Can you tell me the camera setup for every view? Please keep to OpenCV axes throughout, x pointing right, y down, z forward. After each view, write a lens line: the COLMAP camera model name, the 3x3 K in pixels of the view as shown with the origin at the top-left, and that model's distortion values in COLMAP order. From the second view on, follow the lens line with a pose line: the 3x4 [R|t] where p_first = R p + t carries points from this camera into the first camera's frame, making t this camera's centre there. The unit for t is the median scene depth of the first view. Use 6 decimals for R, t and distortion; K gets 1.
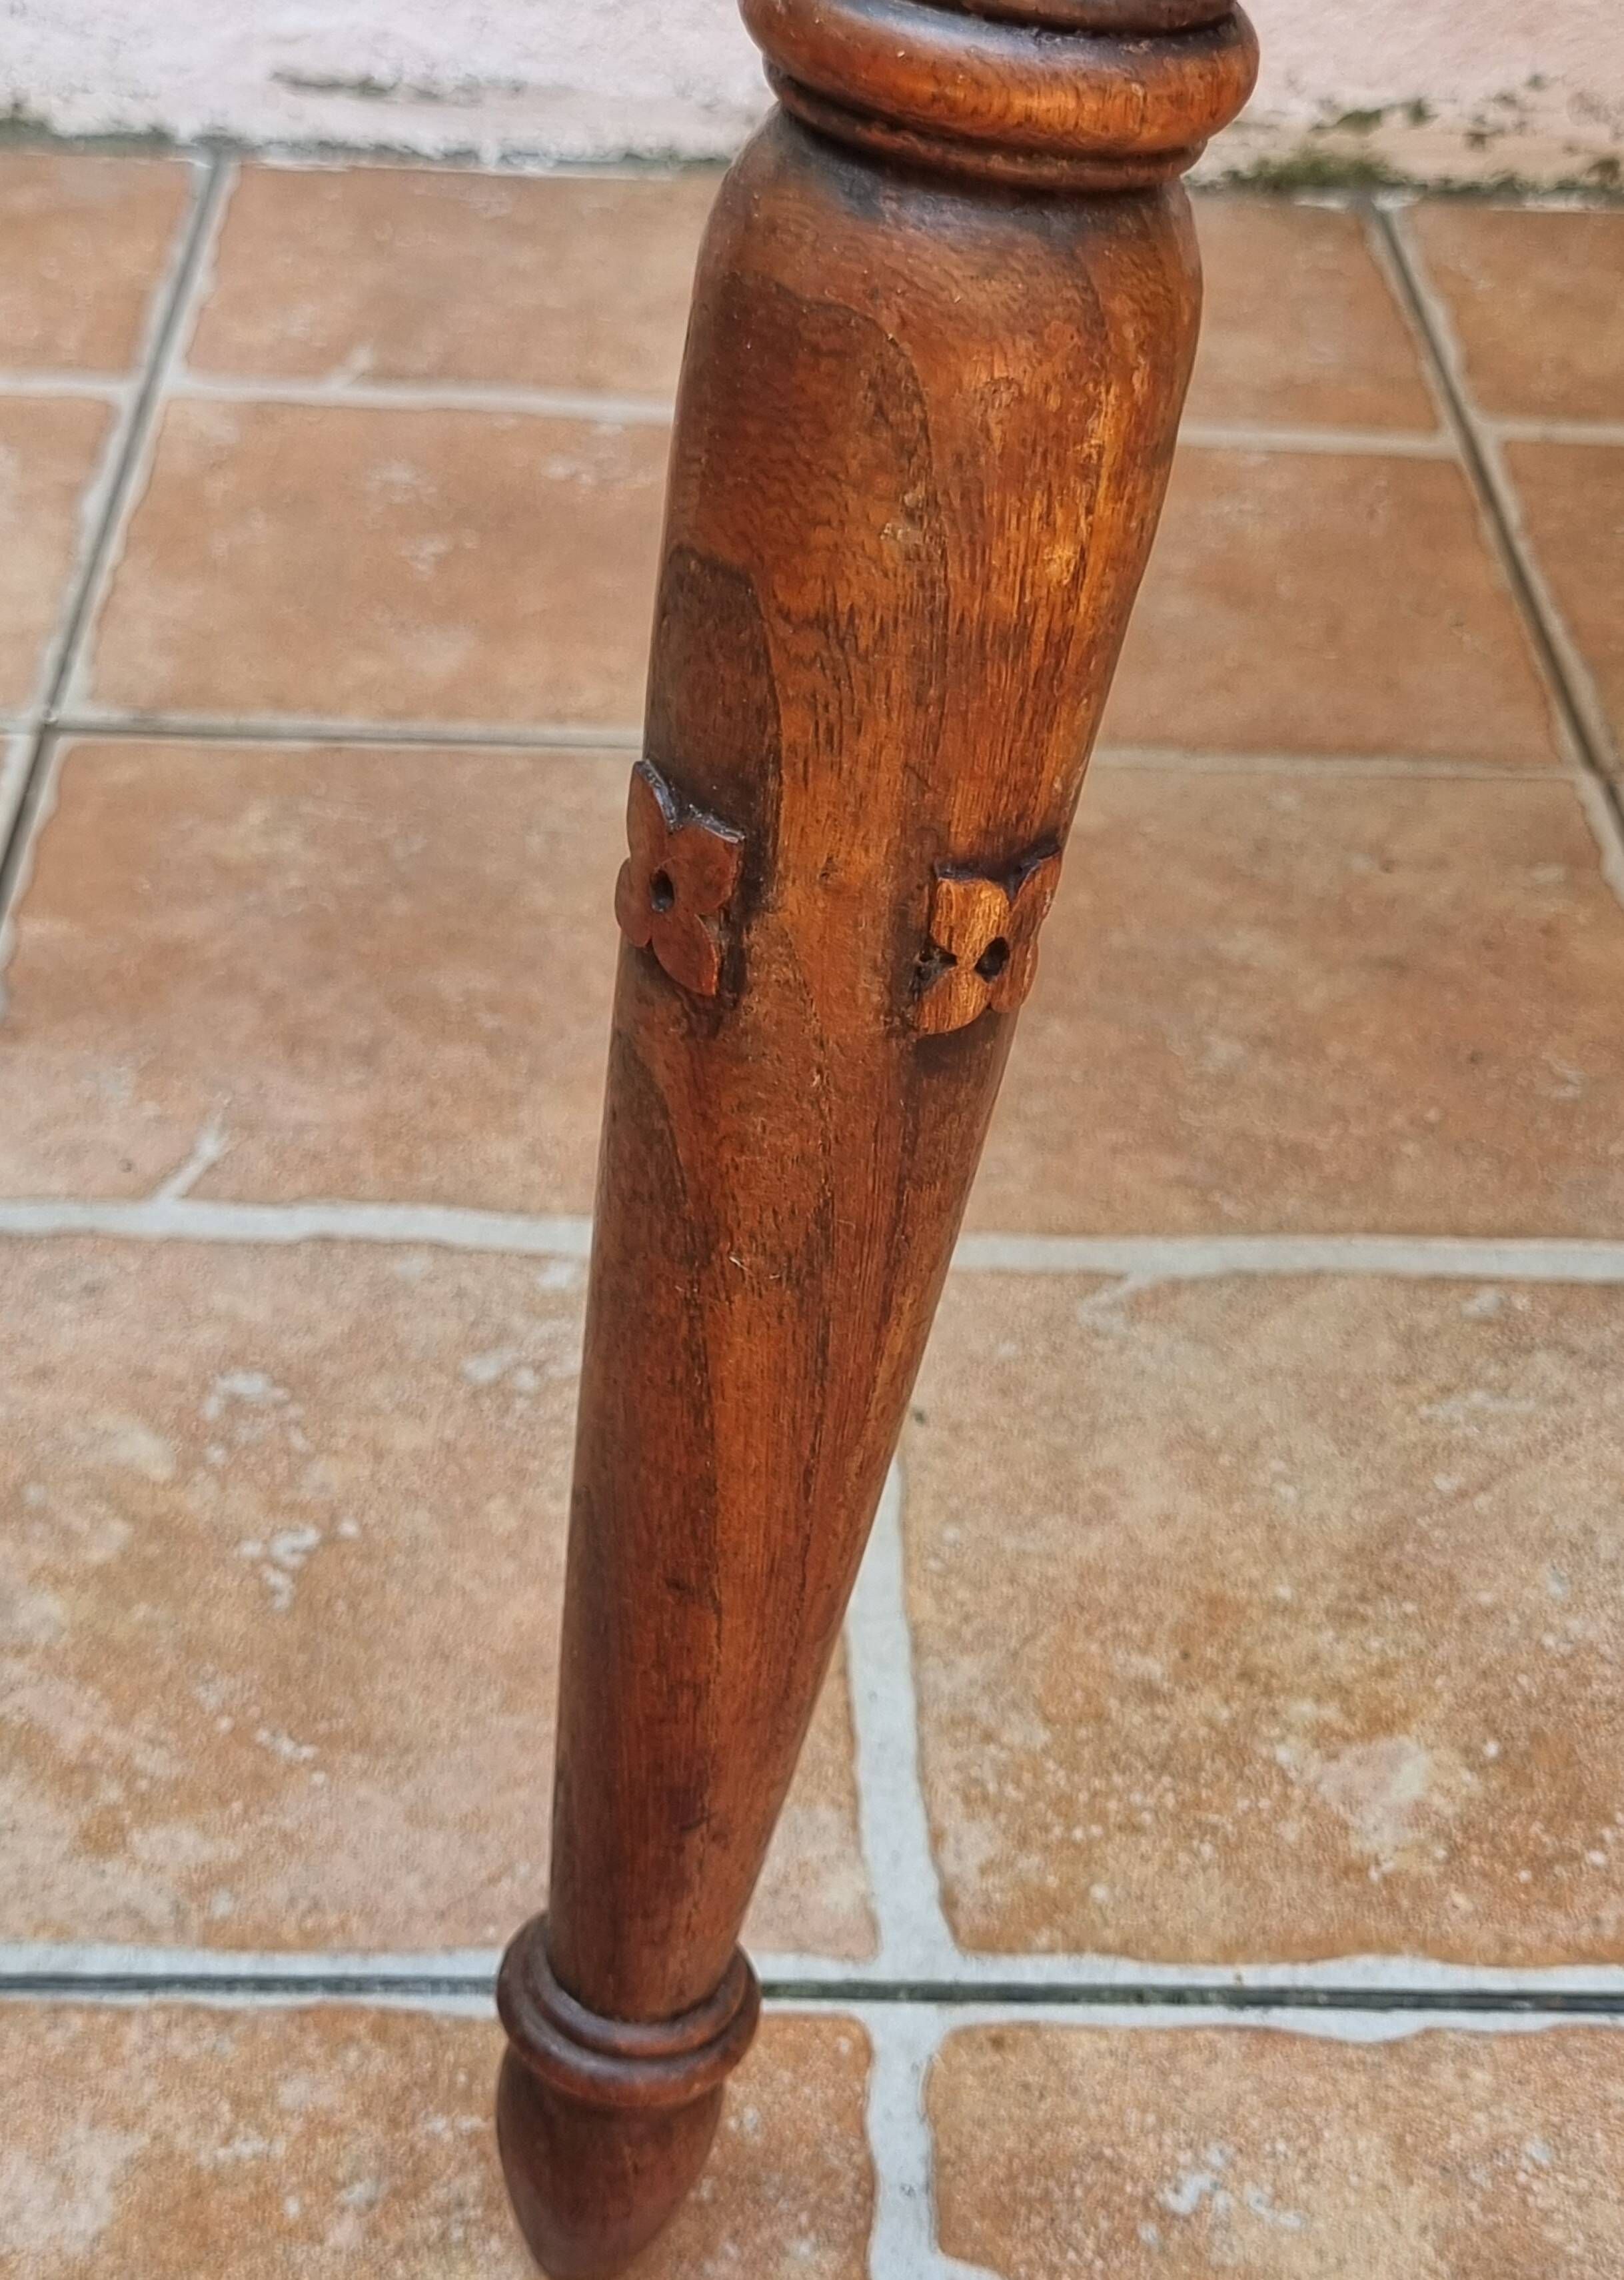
lens RADIAL K [[3591.7, 0, 815.9], [0, 3591.7, 1139.5], [0, 0, 1]] dist [-0.013157, 0.159005]
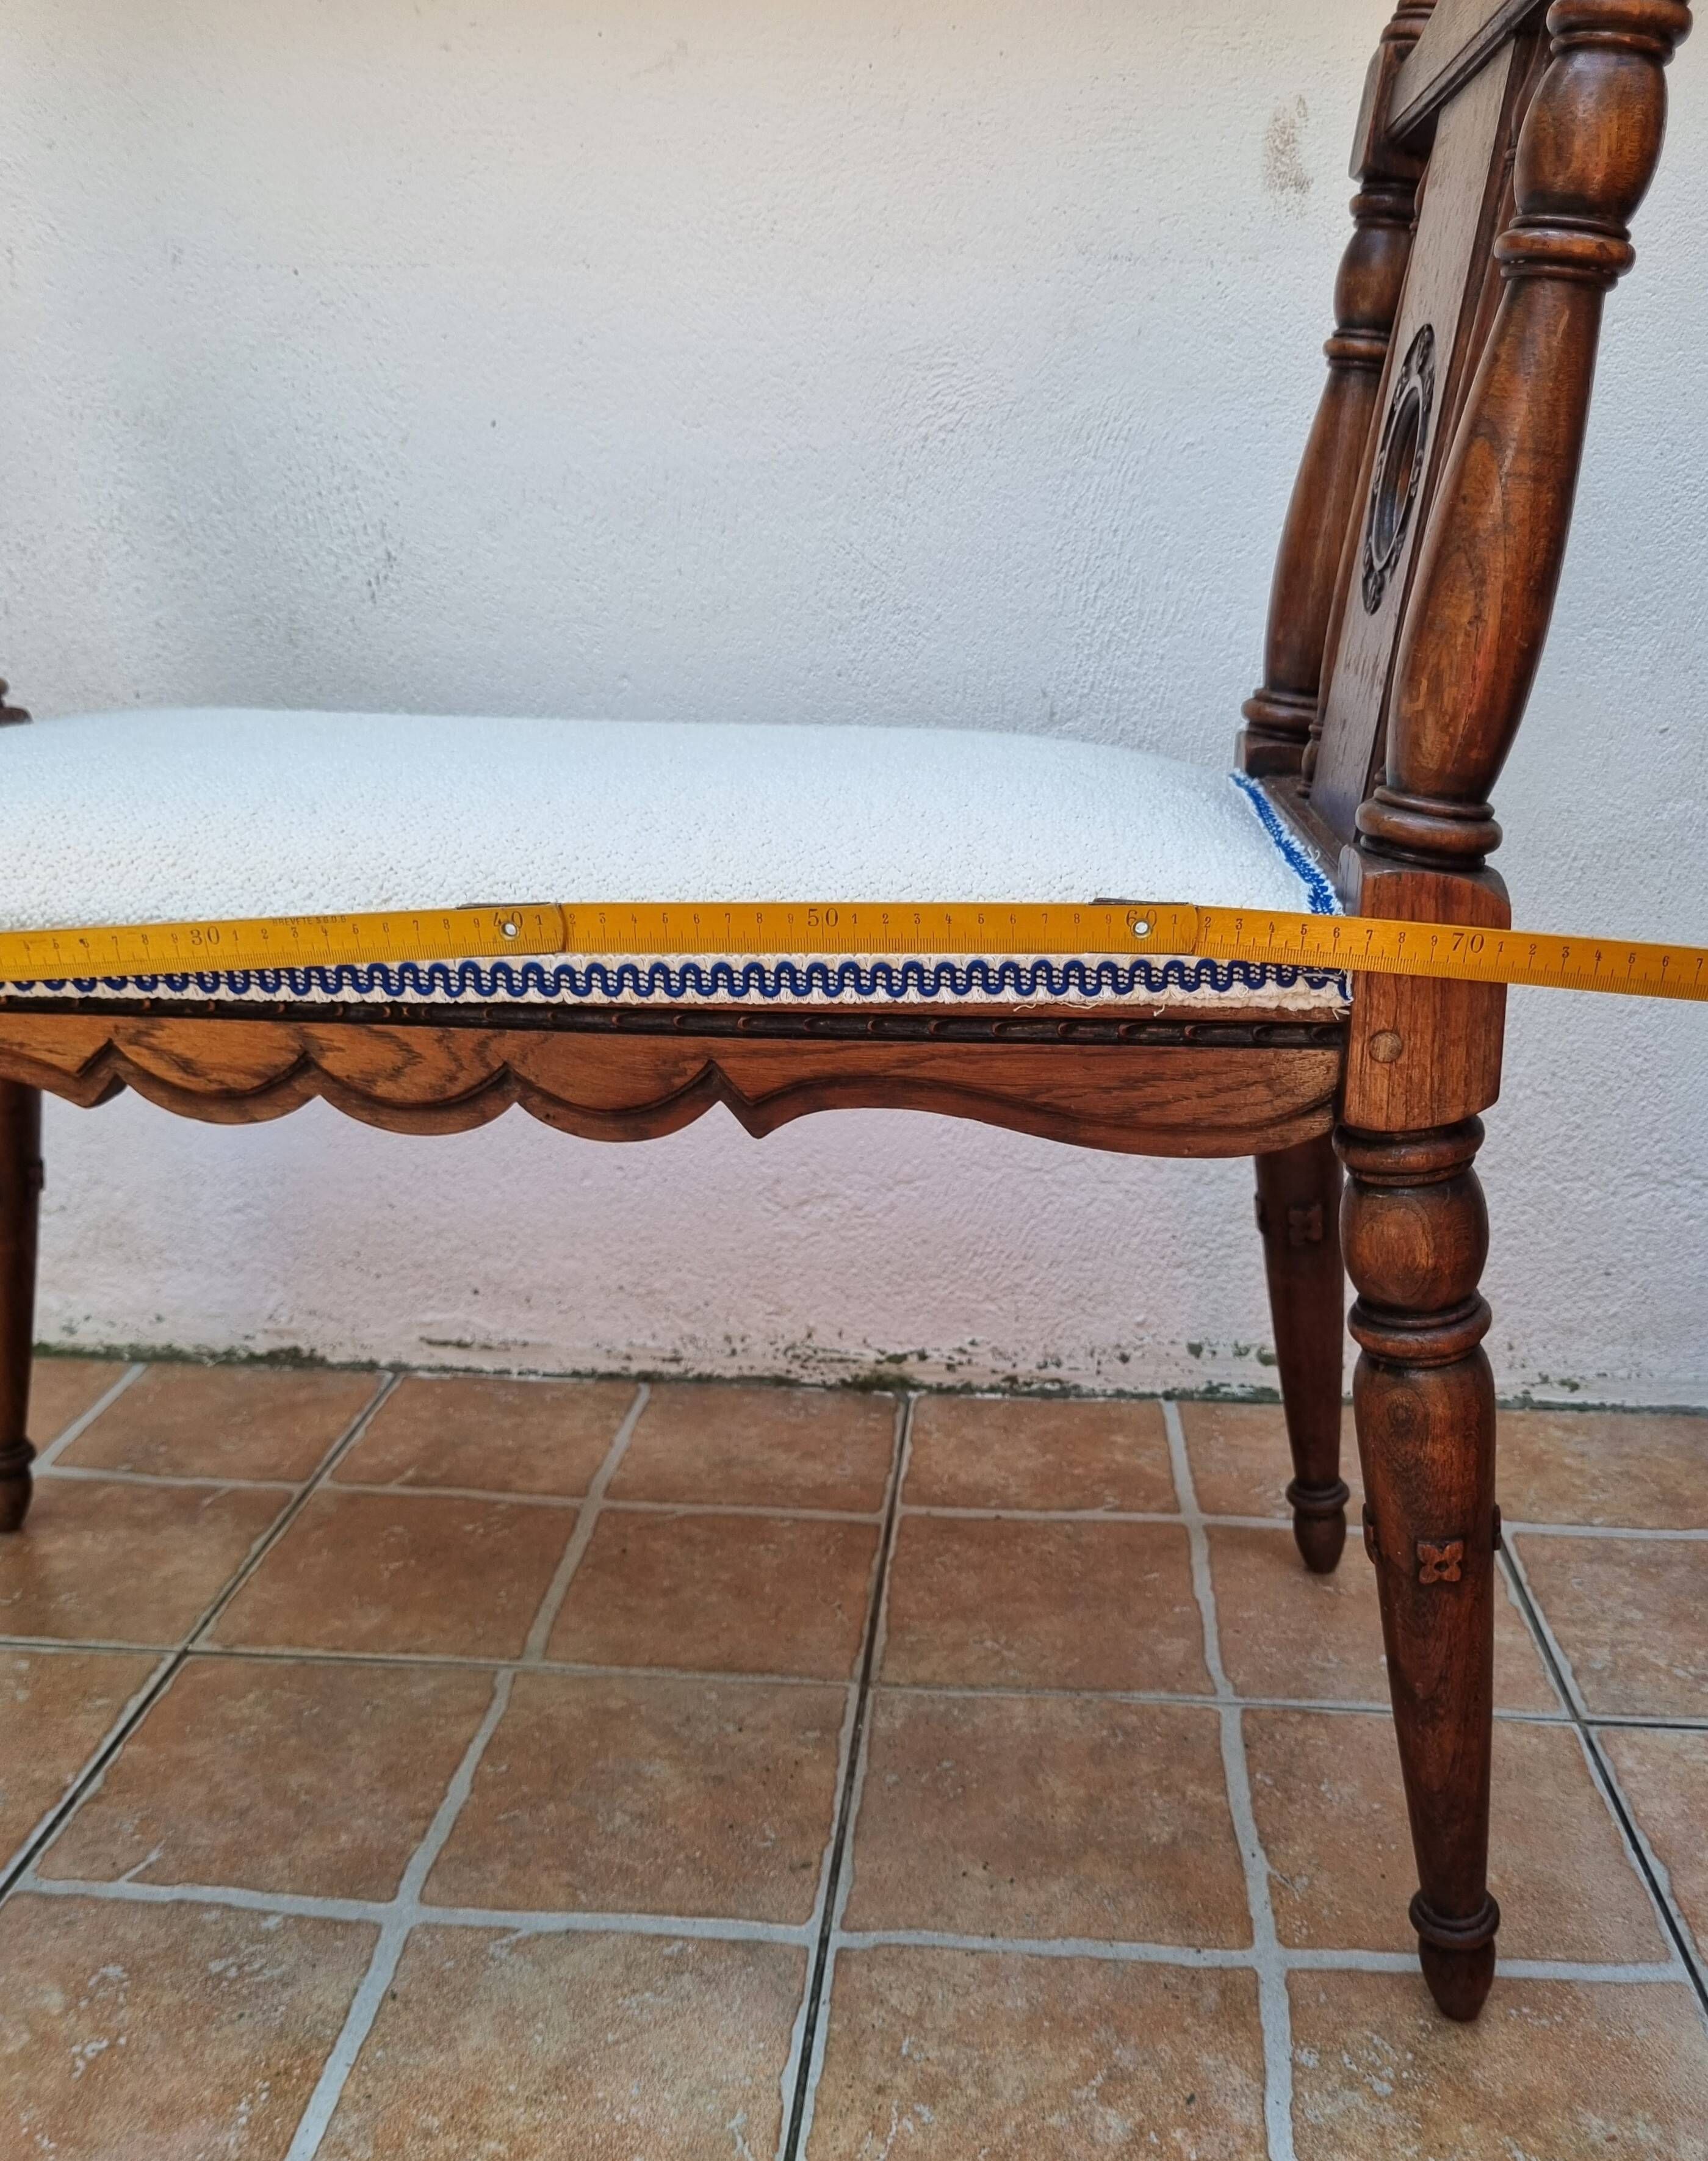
lens RADIAL K [[1939.6, 0, 899.1], [0, 1939.6, 1141.3], [0, 0, 1]] dist [0.032923, -0.030106]
pose [[0.994640, -0.006237, -0.103212, 0.455687], [-0.026902, 0.948194, -0.316552, -0.050835], [0.099839, 0.317632, 0.942943, -0.290661]]
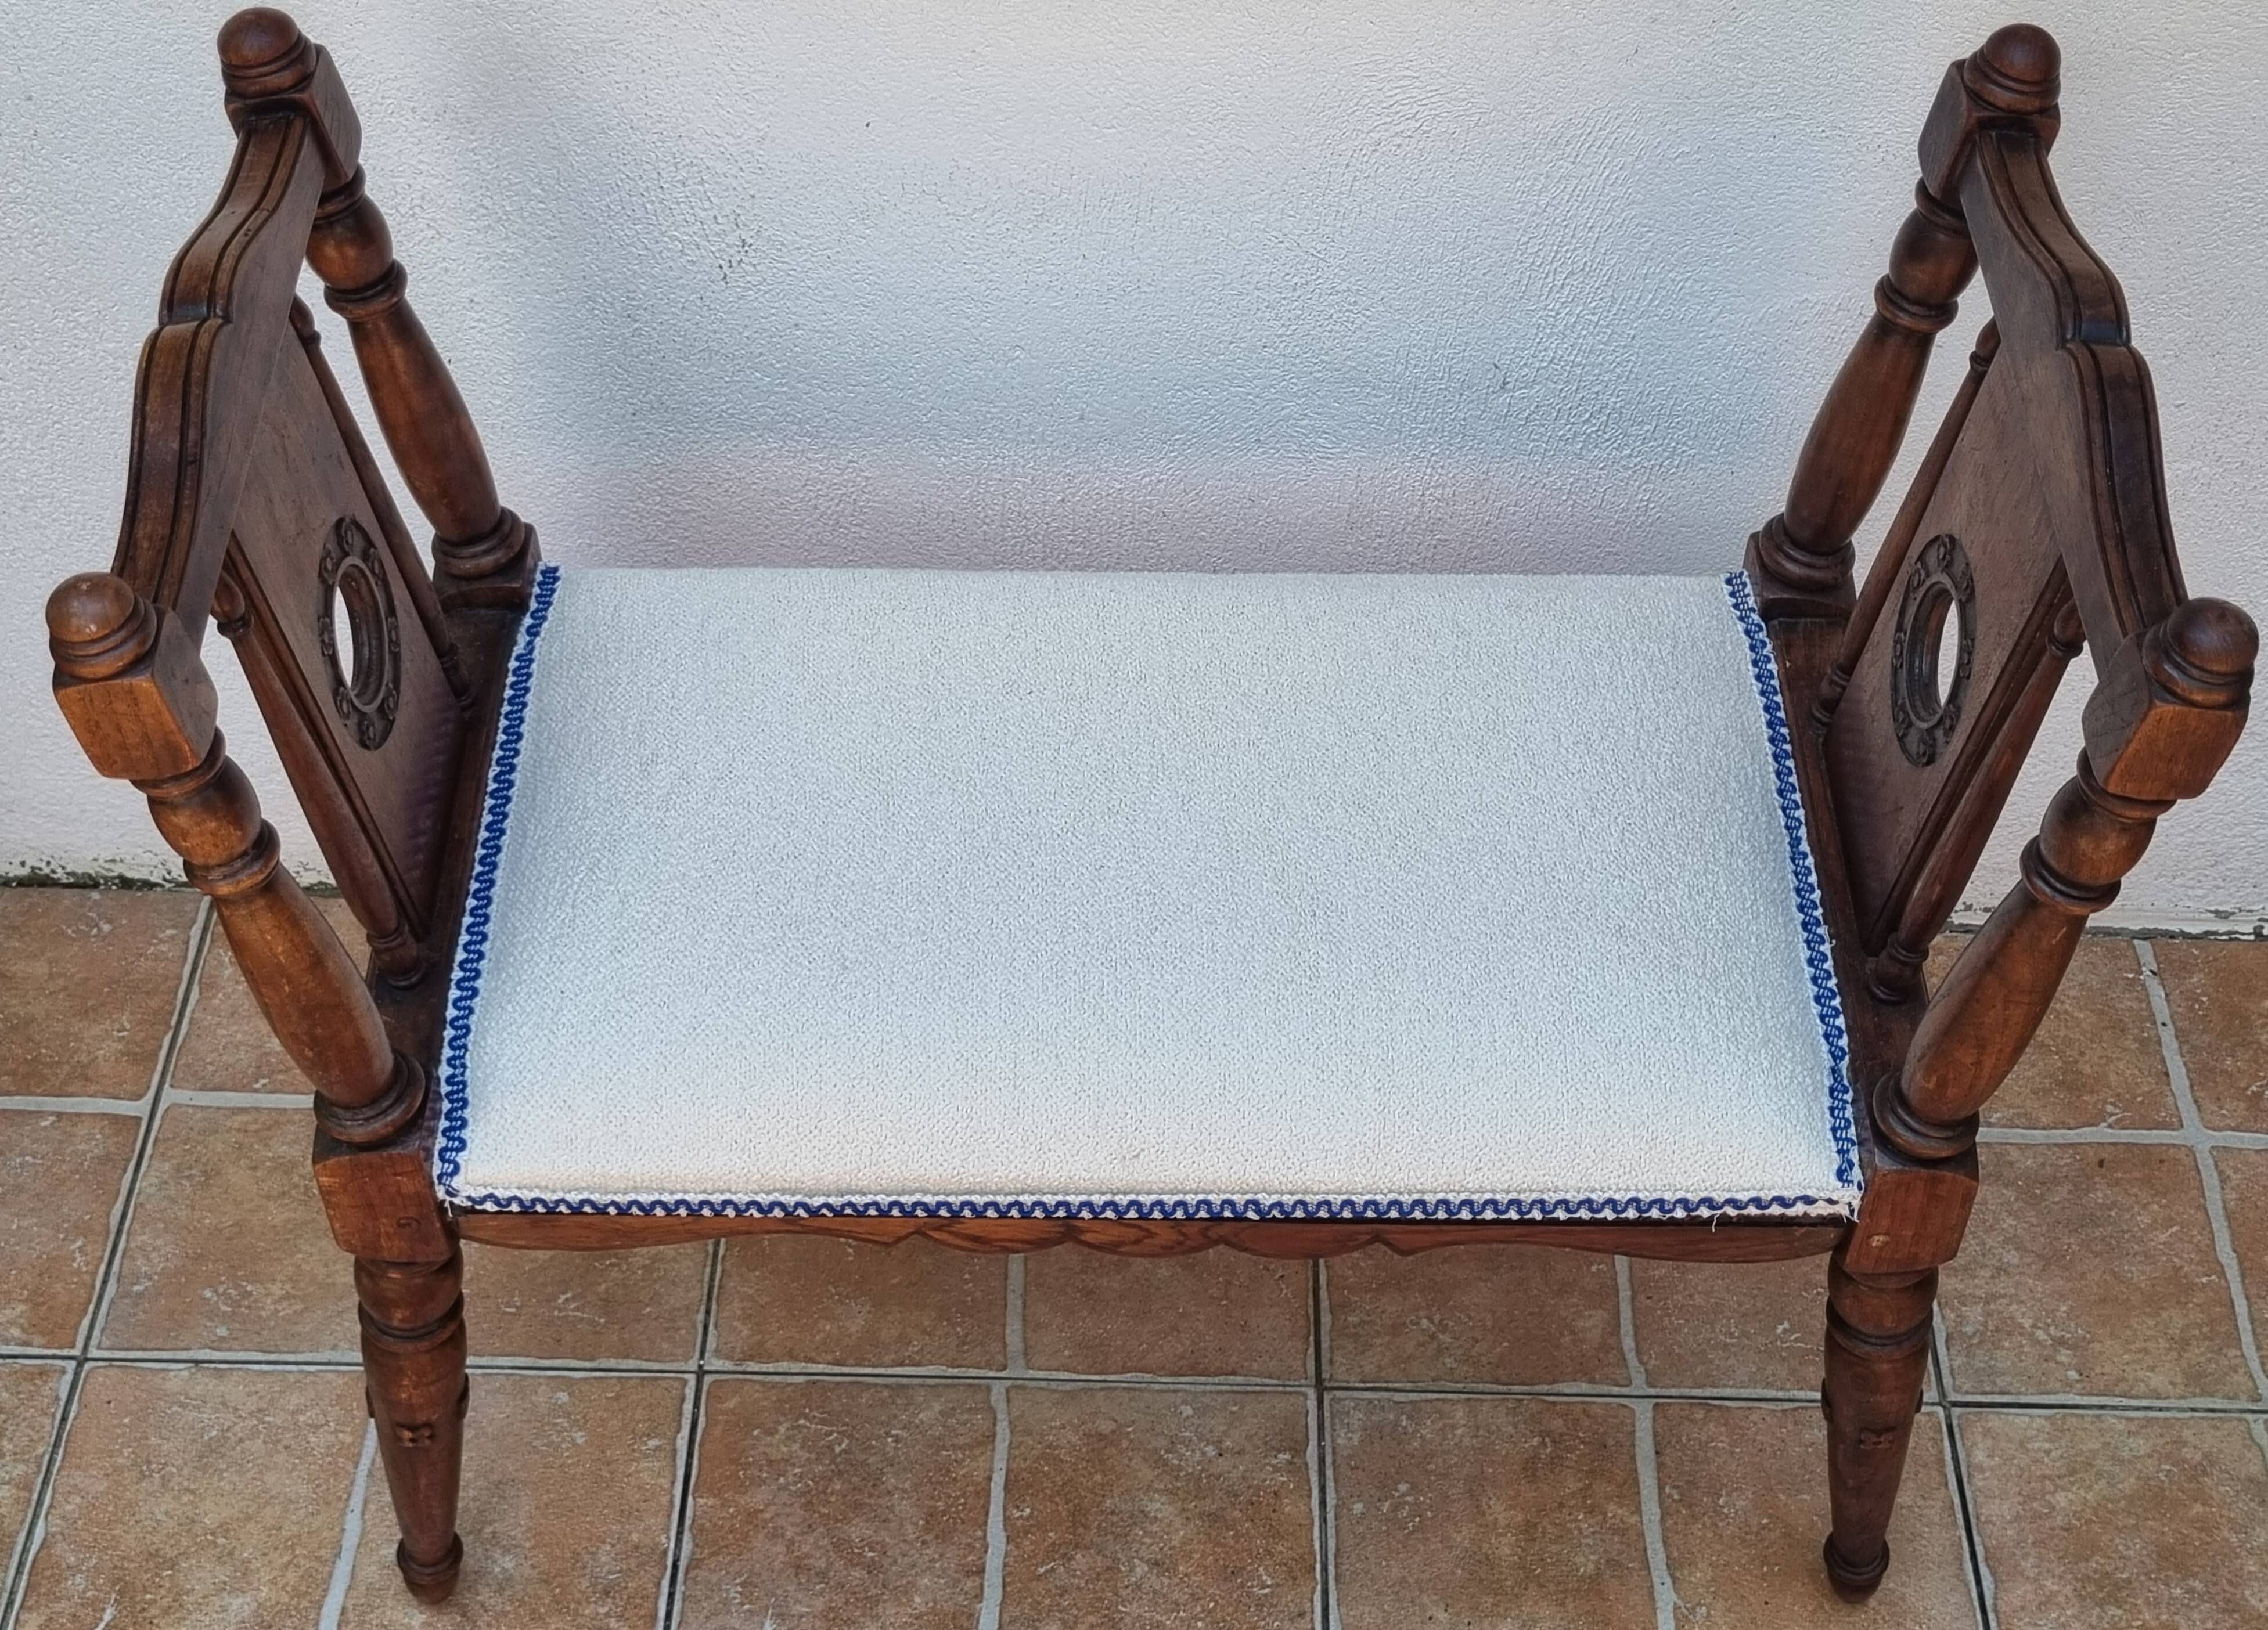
lens RADIAL K [[3116.0, 0, 1097.4], [0, 3116.0, 780.1], [0, 0, 1]] dist [0.024585, 0.046093]
pose [[0.997898, 0.008522, -0.064242, 0.249942], [0.005070, 0.978009, 0.208500, -1.201355], [0.064606, -0.208388, 0.975910, -1.283759]]
